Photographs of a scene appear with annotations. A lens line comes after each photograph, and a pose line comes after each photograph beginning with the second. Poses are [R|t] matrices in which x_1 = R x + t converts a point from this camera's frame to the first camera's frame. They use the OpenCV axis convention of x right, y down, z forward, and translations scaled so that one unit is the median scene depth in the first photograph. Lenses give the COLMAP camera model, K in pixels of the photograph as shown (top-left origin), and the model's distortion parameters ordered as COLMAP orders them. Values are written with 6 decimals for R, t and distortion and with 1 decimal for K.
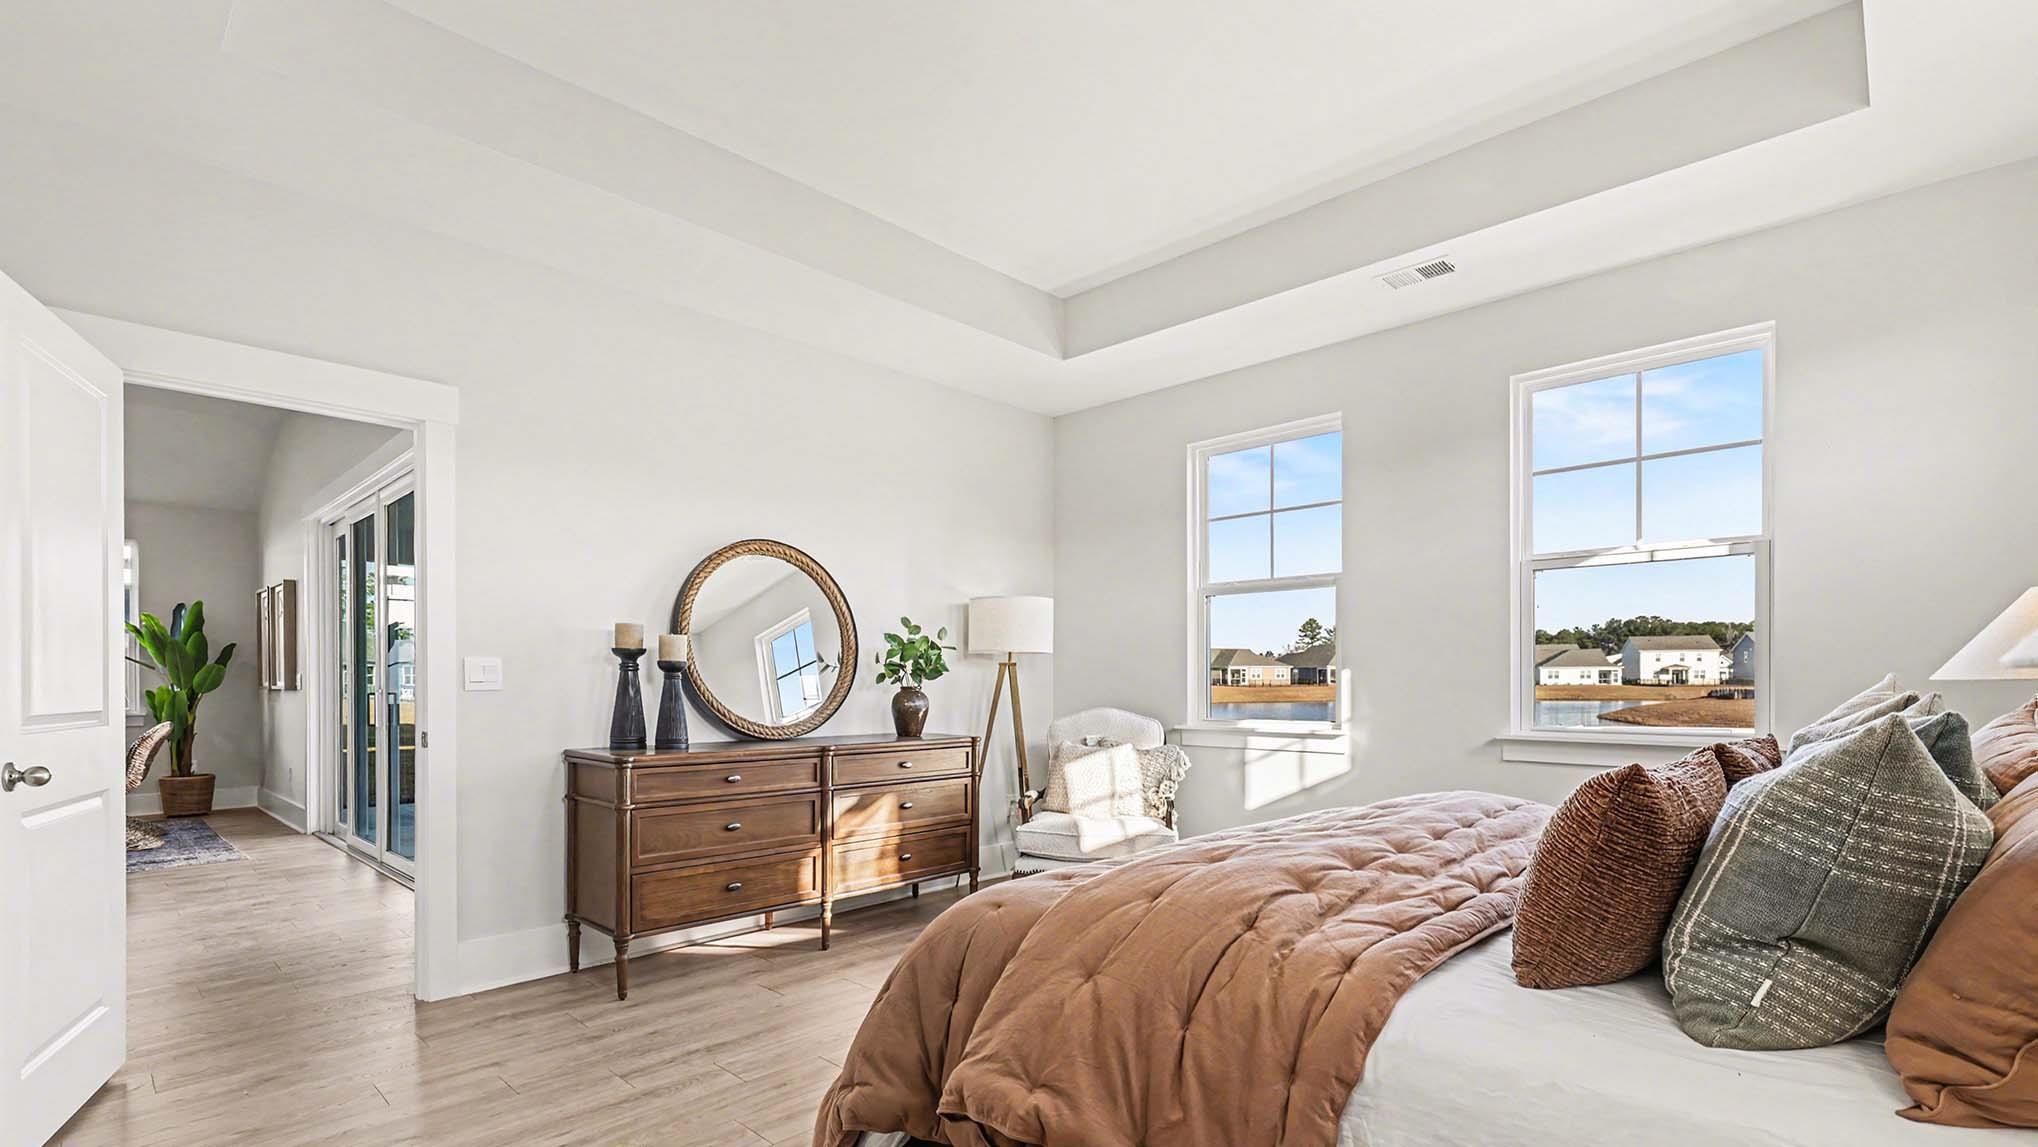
lens RADIAL K [[925.7, 0, 1026.7], [0, 925.7, 686.5], [0, 0, 1]] dist [-0.005245, -0.000241]
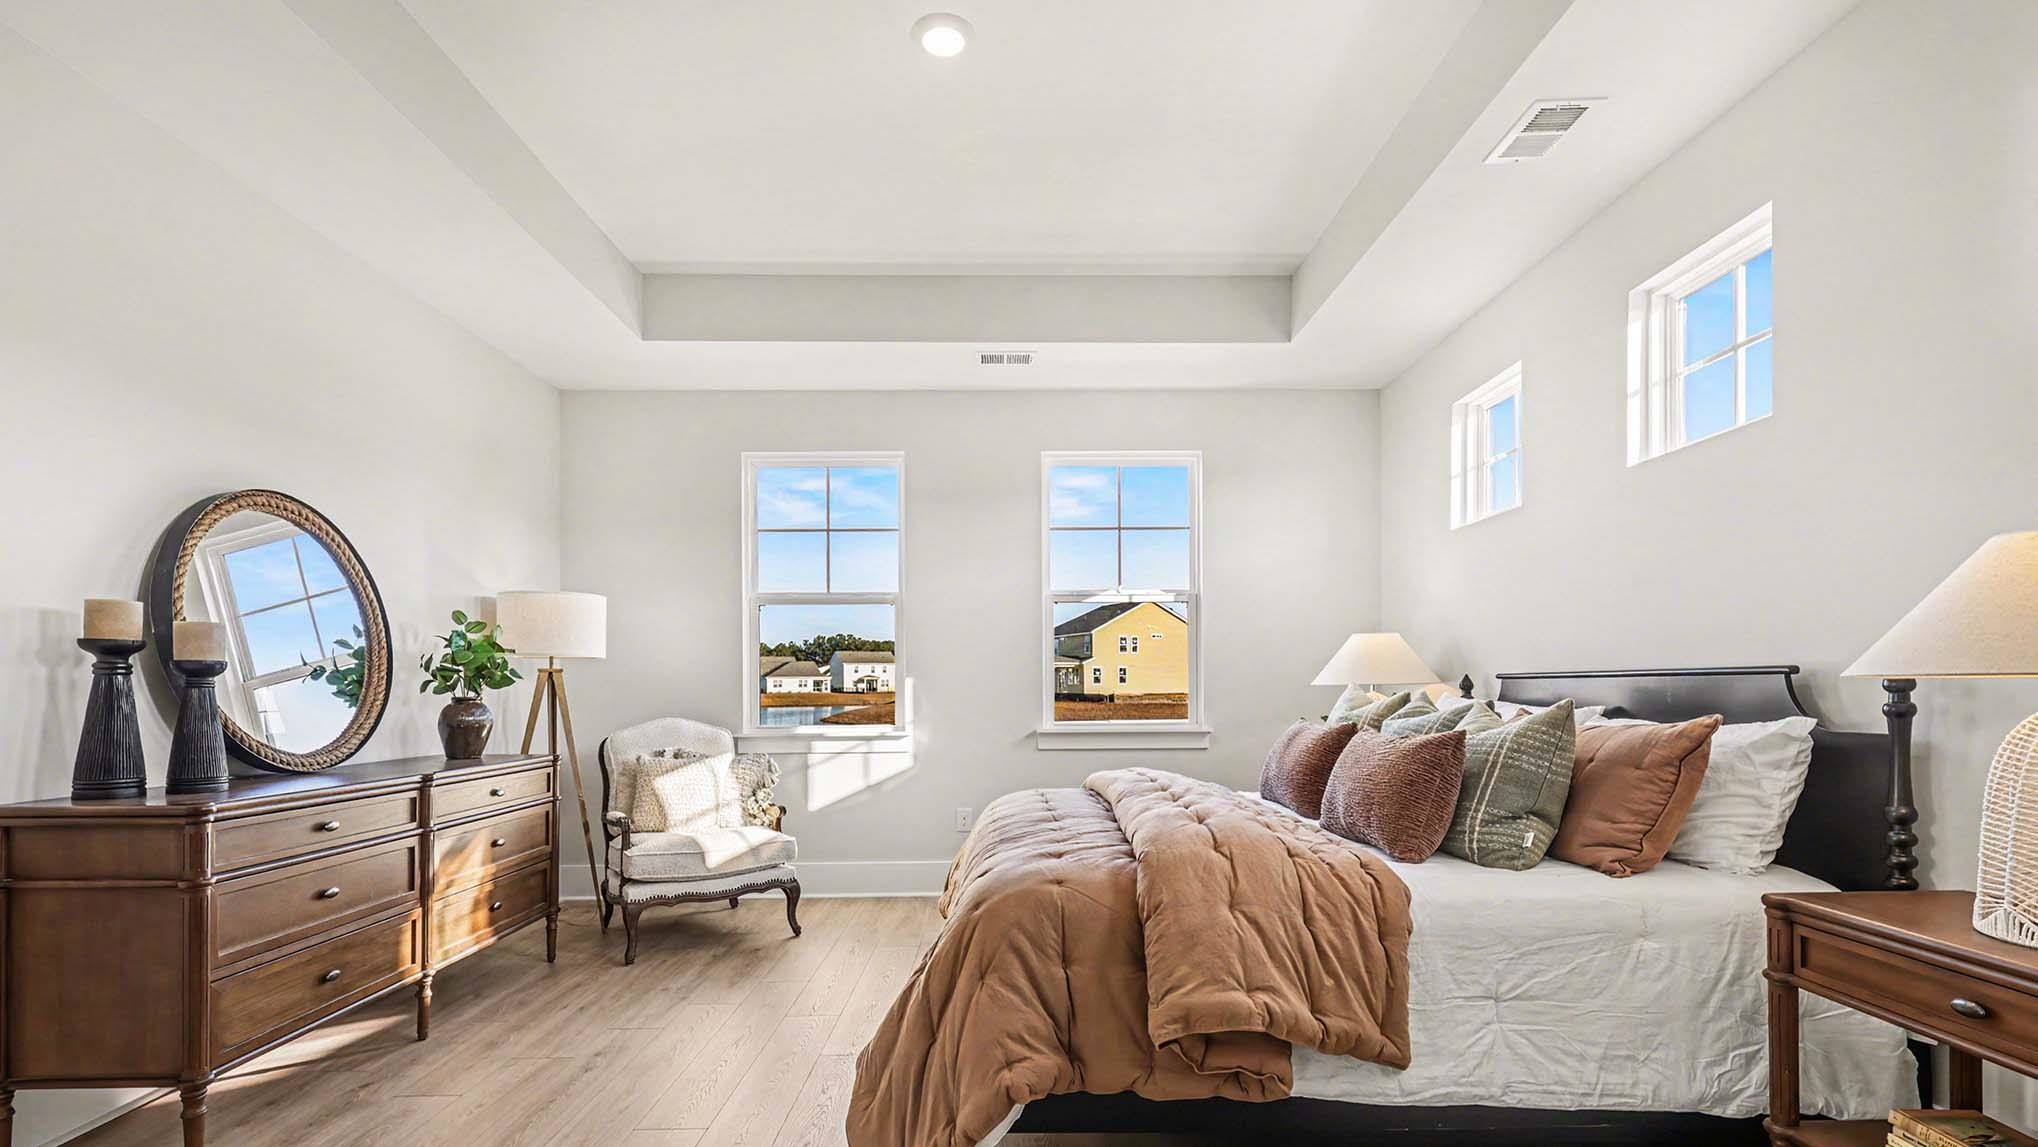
lens RADIAL K [[925.7, 0, 1026.7], [0, 925.7, 686.5], [0, 0, 1]] dist [-0.005245, -0.000241]
pose [[0.712221, -0.002012, 0.701952, -0.374455], [0.009336, 0.999935, -0.006606, 0.000922], [-0.701893, 0.011258, 0.712193, 0.091084]]
